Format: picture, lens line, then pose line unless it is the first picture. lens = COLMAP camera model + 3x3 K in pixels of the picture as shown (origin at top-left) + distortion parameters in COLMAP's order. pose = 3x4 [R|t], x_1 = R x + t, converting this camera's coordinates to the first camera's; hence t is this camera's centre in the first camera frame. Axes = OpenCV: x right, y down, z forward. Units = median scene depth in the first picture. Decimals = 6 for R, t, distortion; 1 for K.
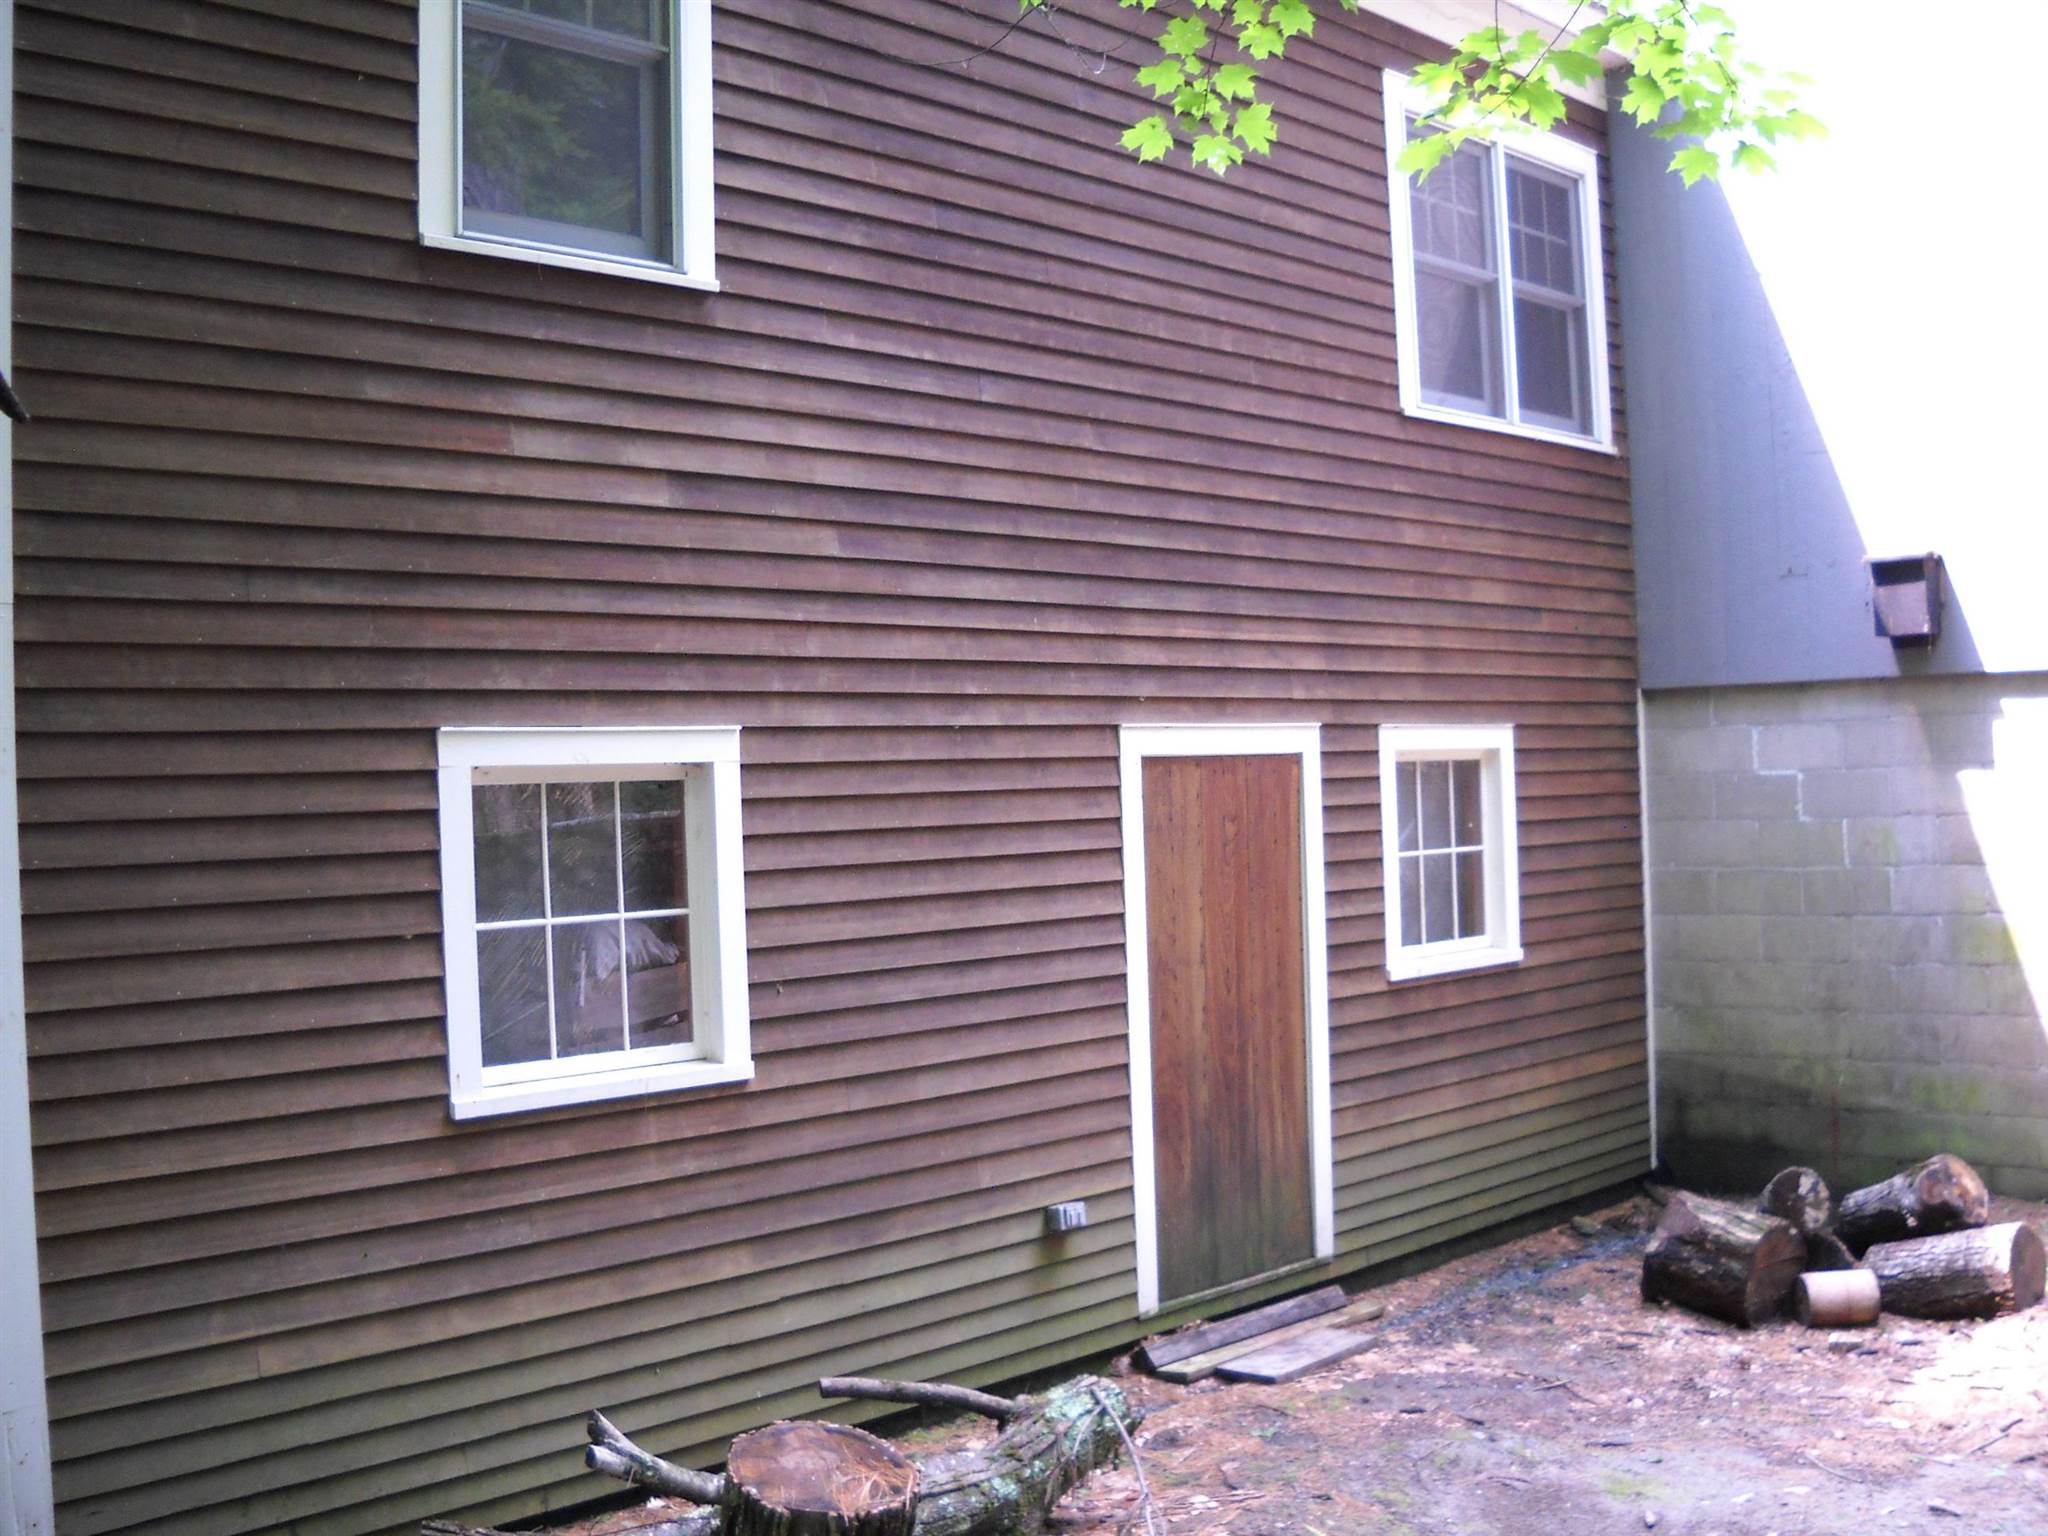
lens RADIAL K [[2310.5, 0, 1030.6], [0, 2310.5, 752.8], [0, 0, 1]] dist [-0.276568, 0.272907]
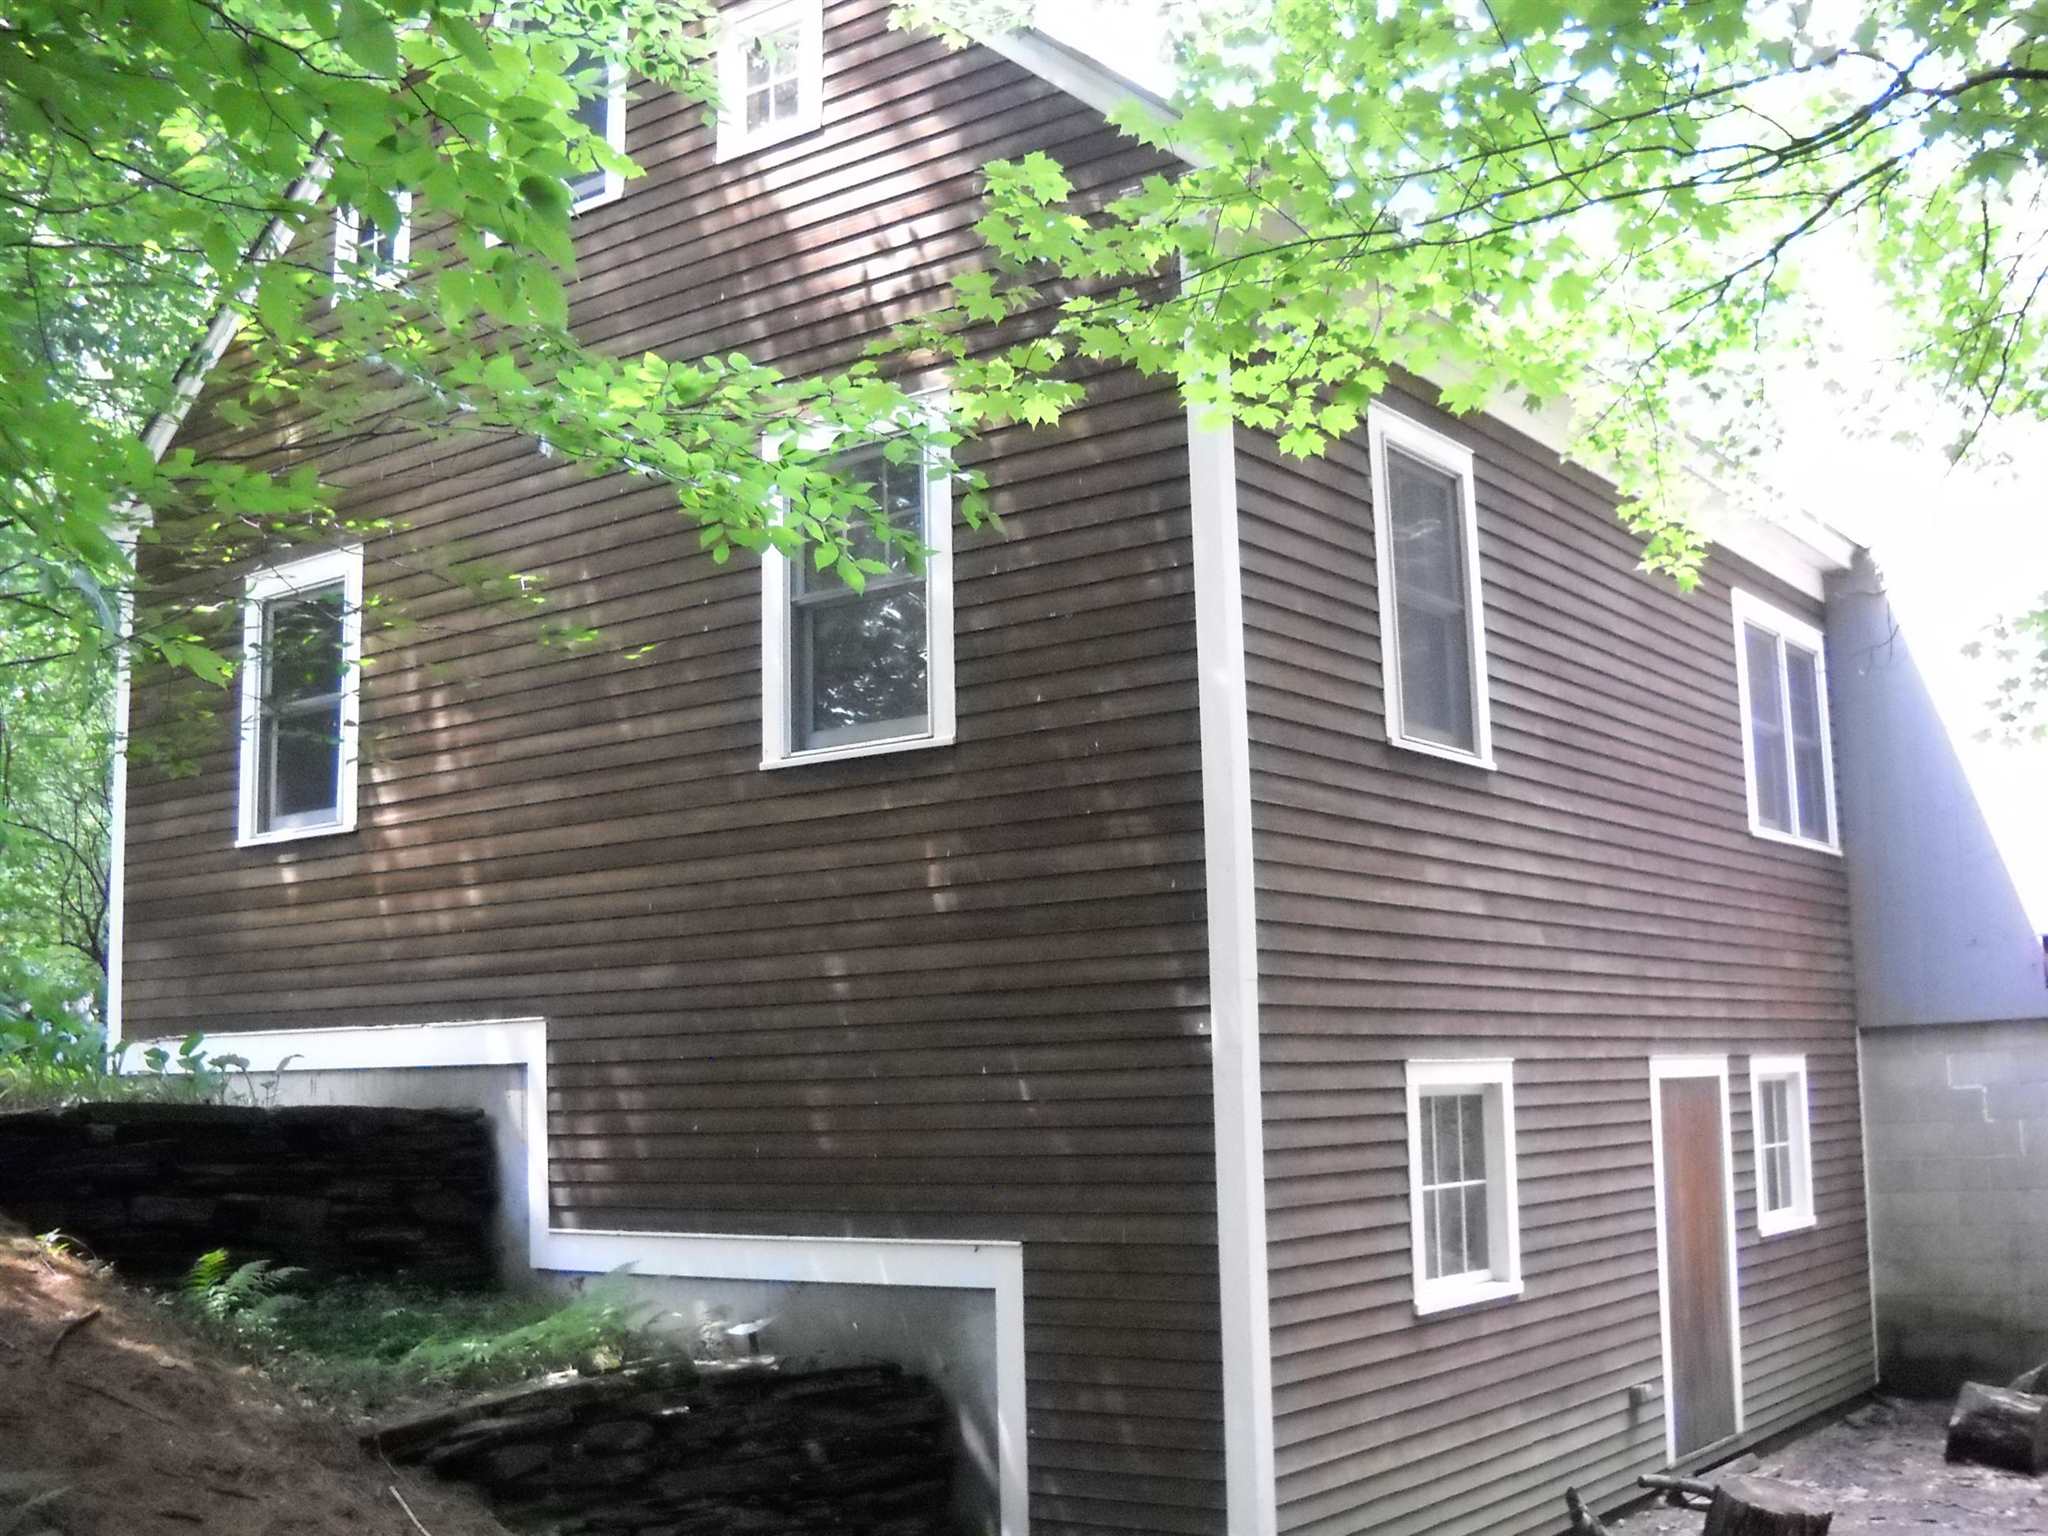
lens RADIAL K [[2310.5, 0, 1030.6], [0, 2310.5, 752.8], [0, 0, 1]] dist [-0.276568, 0.272907]
pose [[0.993782, 0.023955, 0.108735, -0.470954], [-0.008301, 0.989804, -0.142195, 0.003596], [-0.111033, 0.140408, 0.983848, -0.358405]]
